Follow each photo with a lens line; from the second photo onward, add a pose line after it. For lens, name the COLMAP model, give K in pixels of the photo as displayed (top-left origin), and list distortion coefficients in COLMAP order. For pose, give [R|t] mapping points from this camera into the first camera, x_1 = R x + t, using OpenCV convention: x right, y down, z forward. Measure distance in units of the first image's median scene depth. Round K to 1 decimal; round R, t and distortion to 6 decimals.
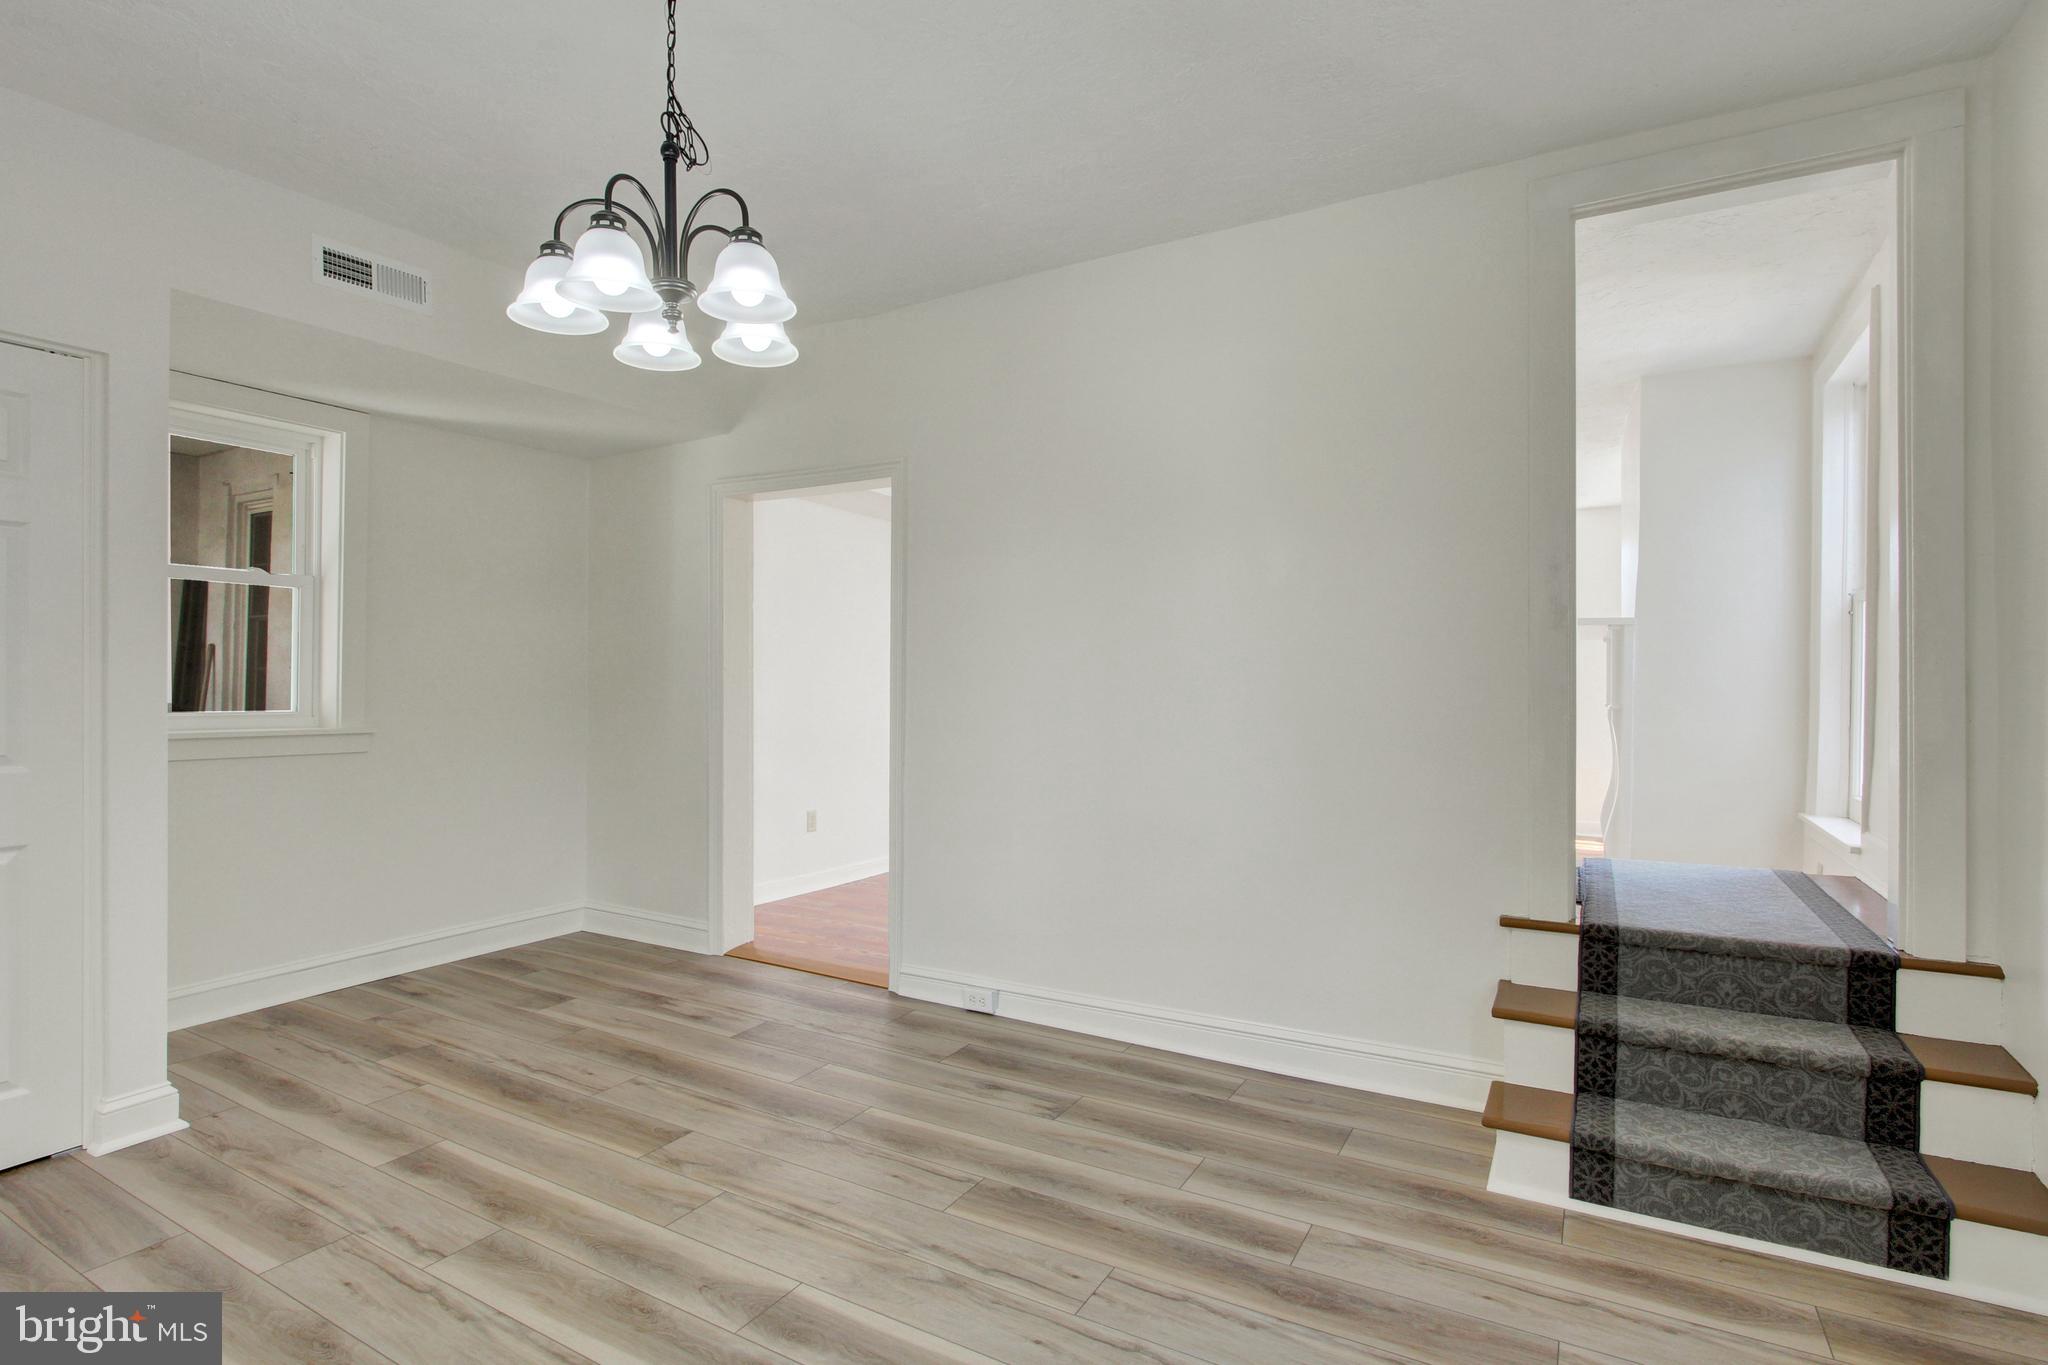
lens RADIAL K [[995.1, 0, 1024.2], [0, 995.1, 688.6], [0, 0, 1]] dist [-0.014872, 0.000248]
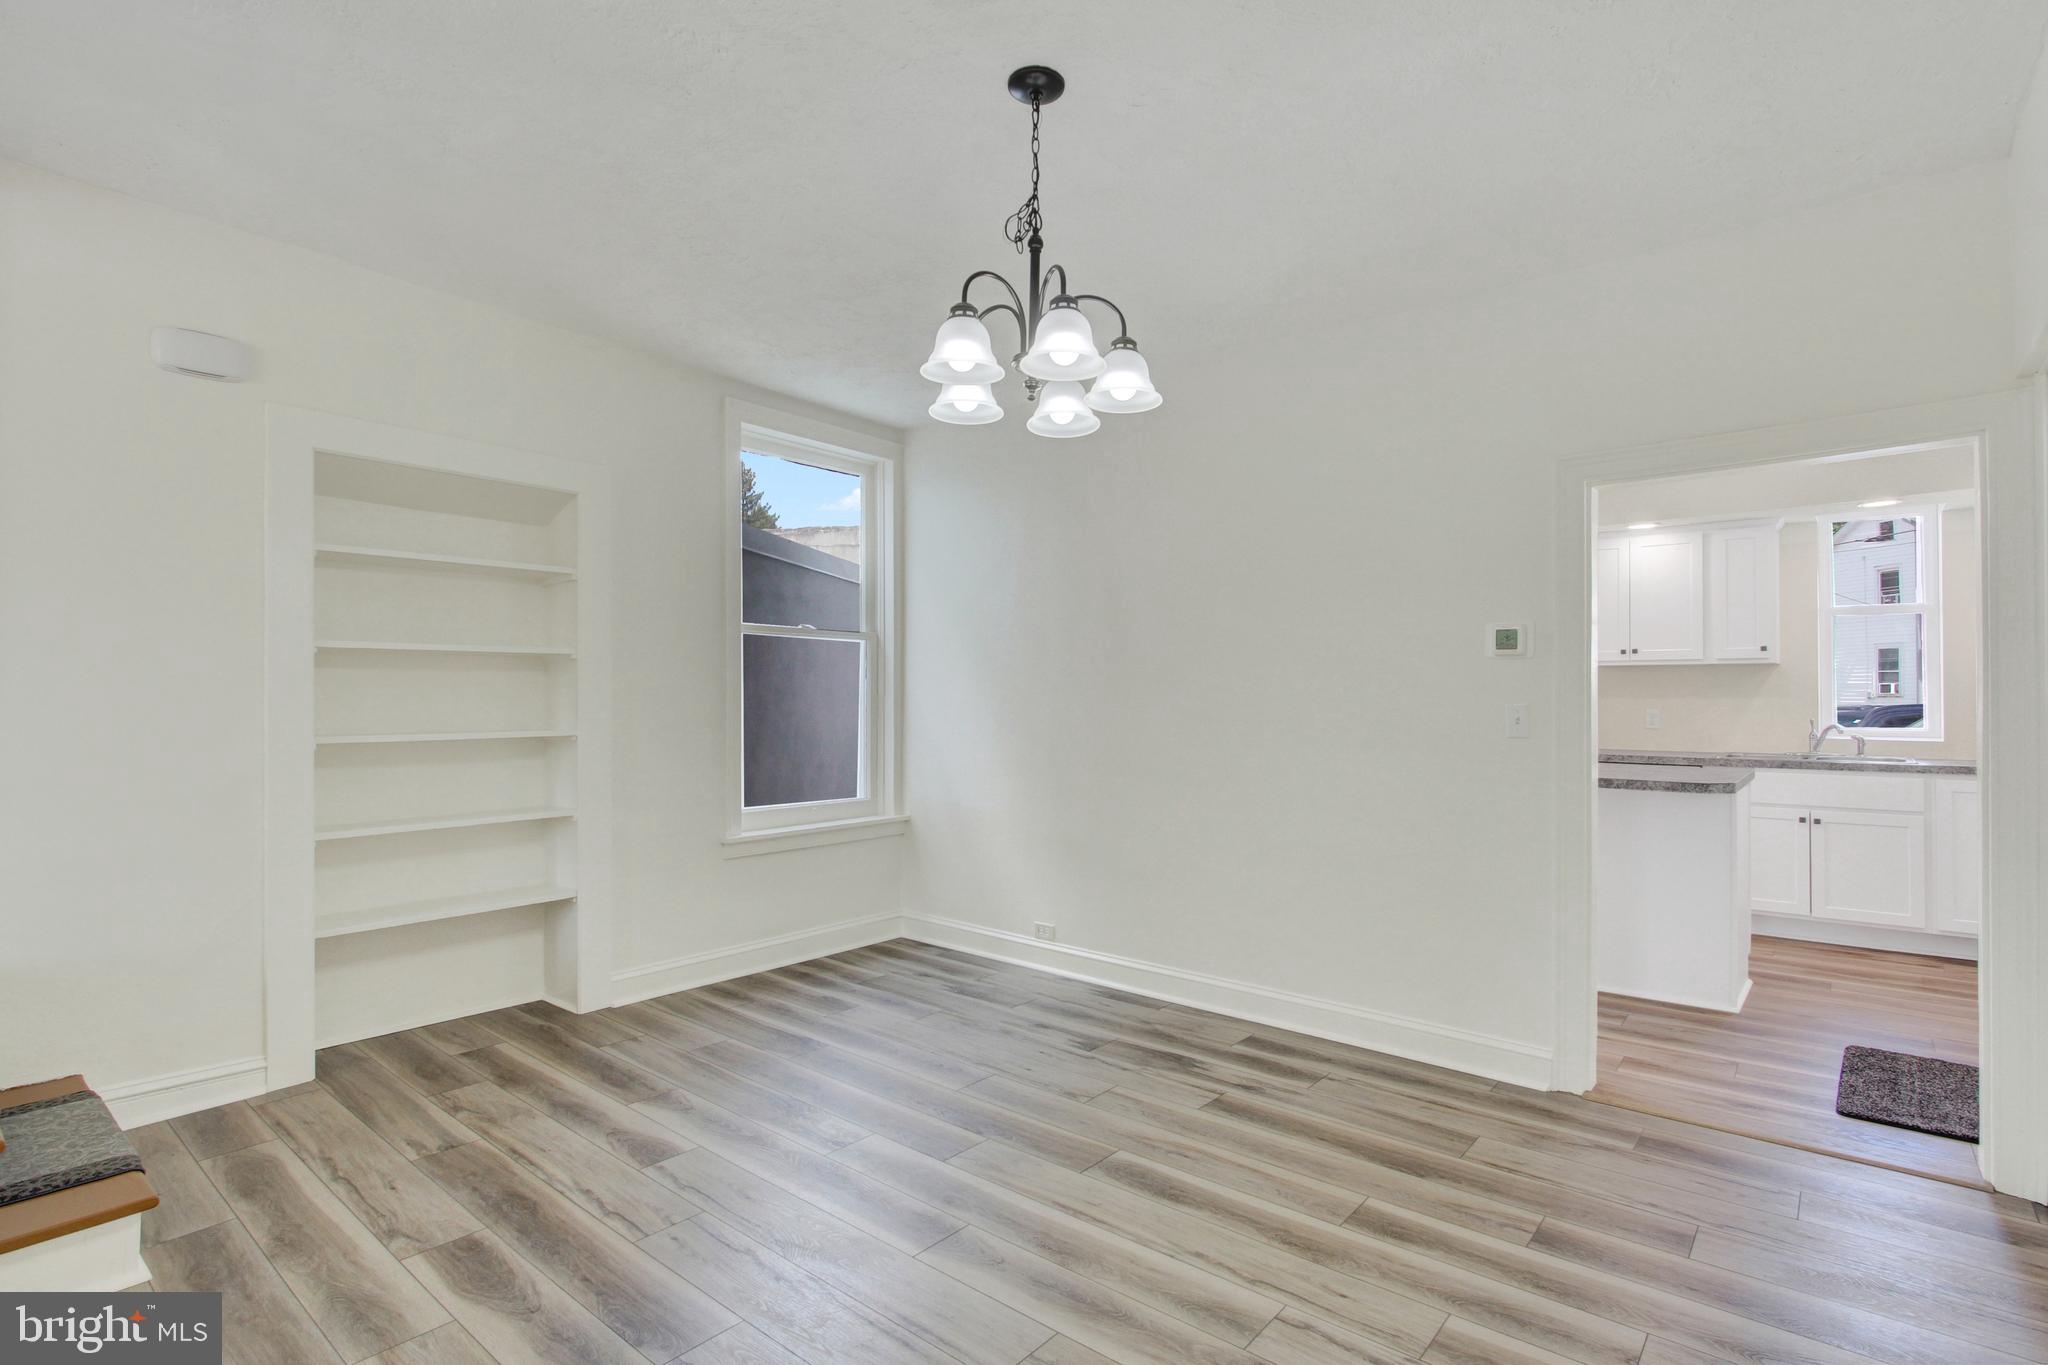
lens RADIAL K [[995.1, 0, 1007.5], [0, 995.1, 684.2], [0, 0, 1]] dist [-0.014872, 0.000248]
pose [[-0.980372, 0.001338, 0.197151, -0.436755], [-0.001595, 0.999890, -0.014716, -0.008999], [-0.197149, -0.014742, -0.980263, 1.655186]]
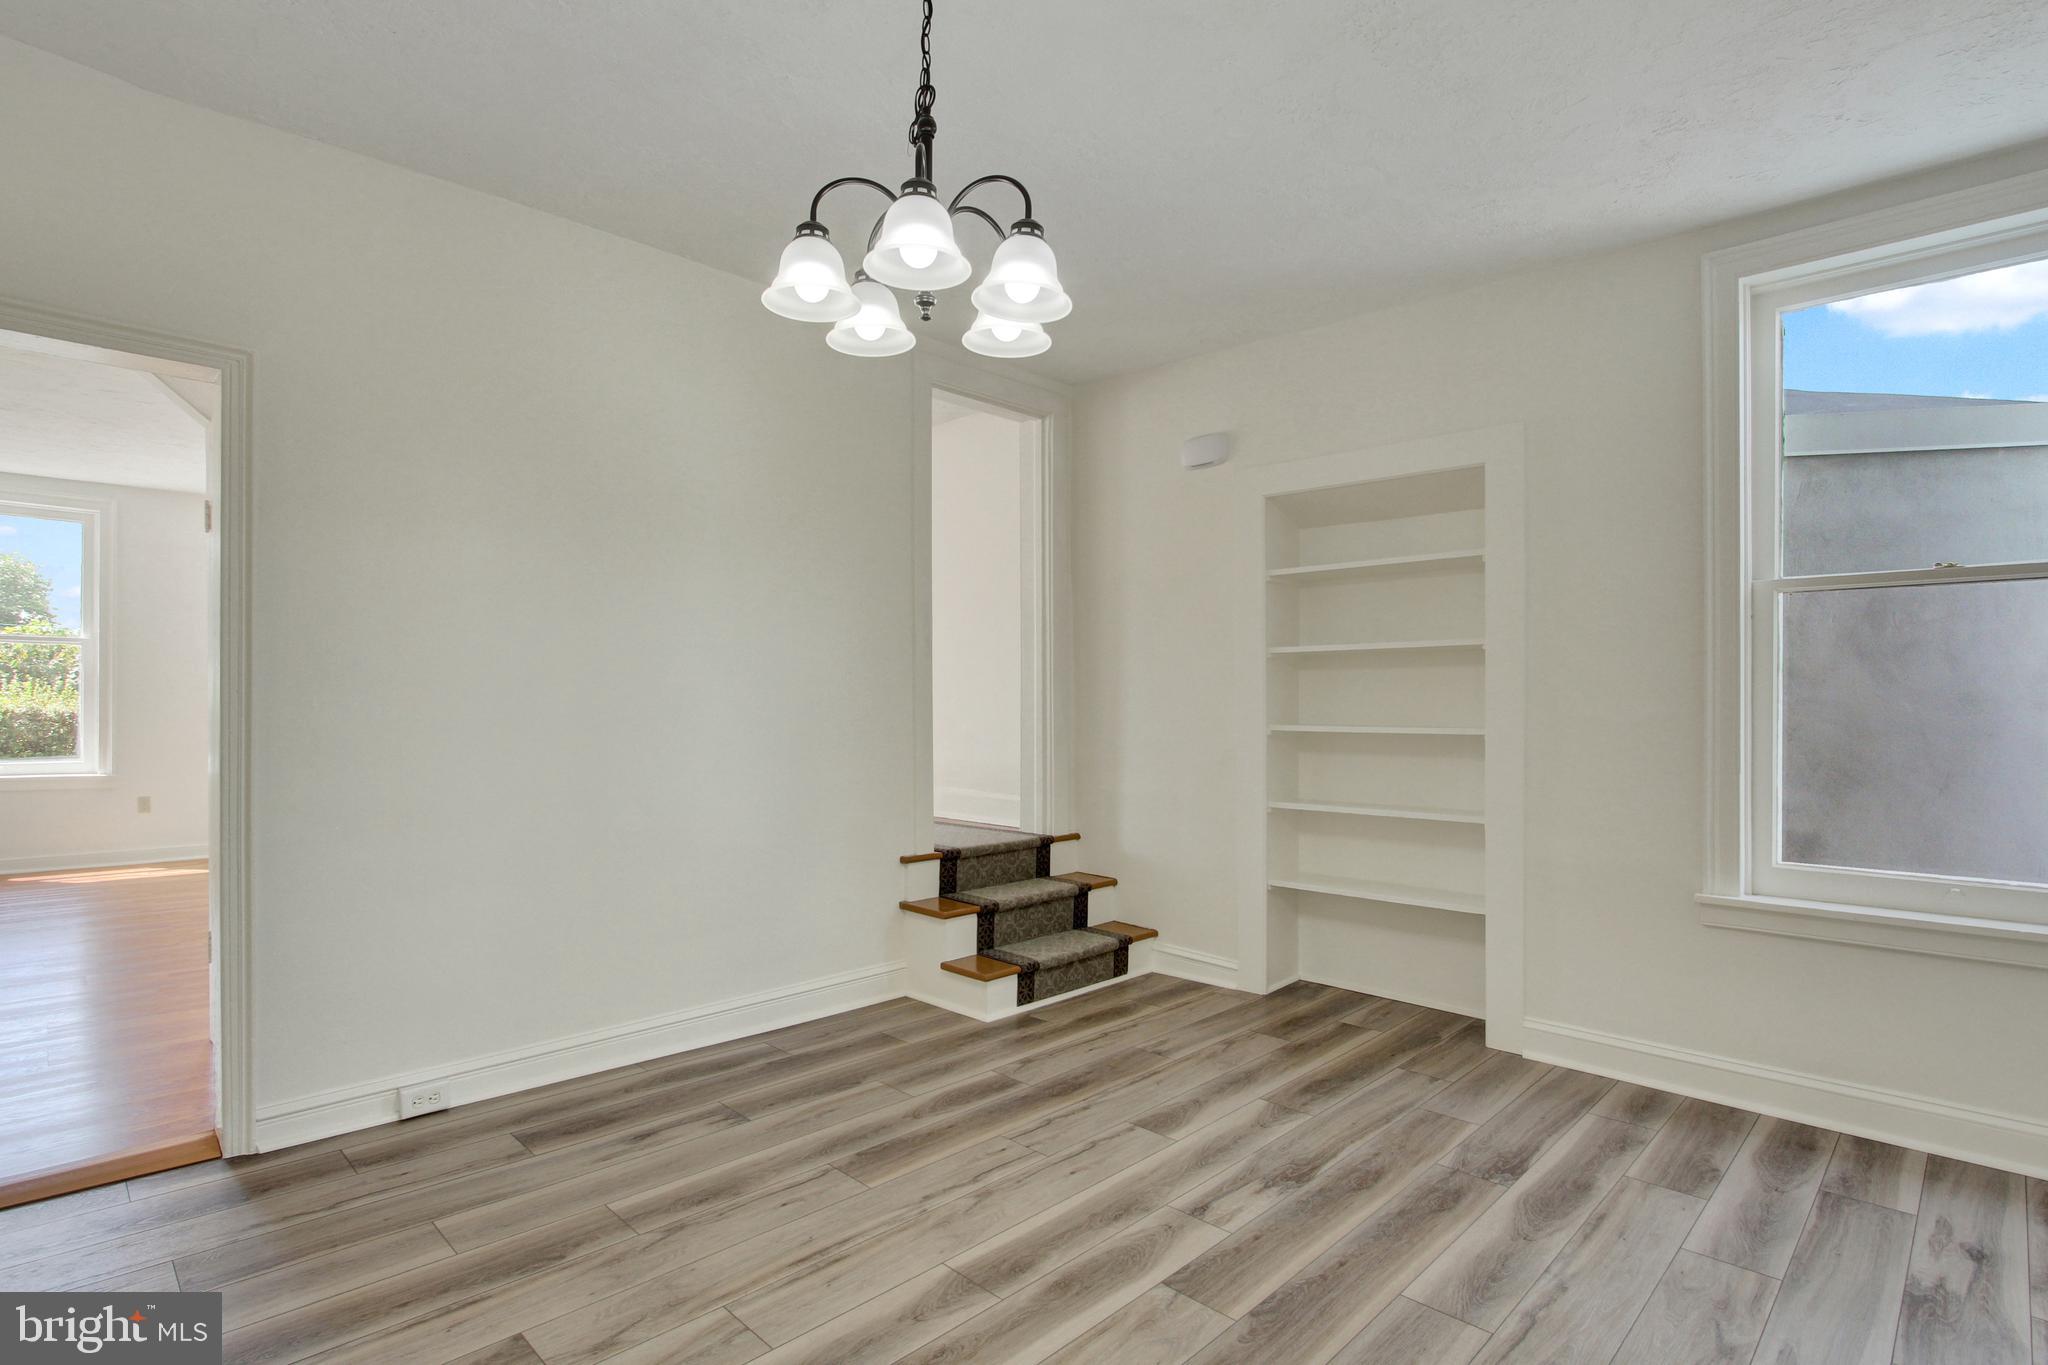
lens RADIAL K [[995.1, 0, 1030.2], [0, 995.1, 701.6], [0, 0, 1]] dist [-0.014872, 0.000248]
pose [[0.260242, -0.001723, 0.965542, -0.978689], [-0.004226, 0.999987, 0.002924, 0.001316], [-0.965534, -0.004841, 0.260231, 0.515732]]
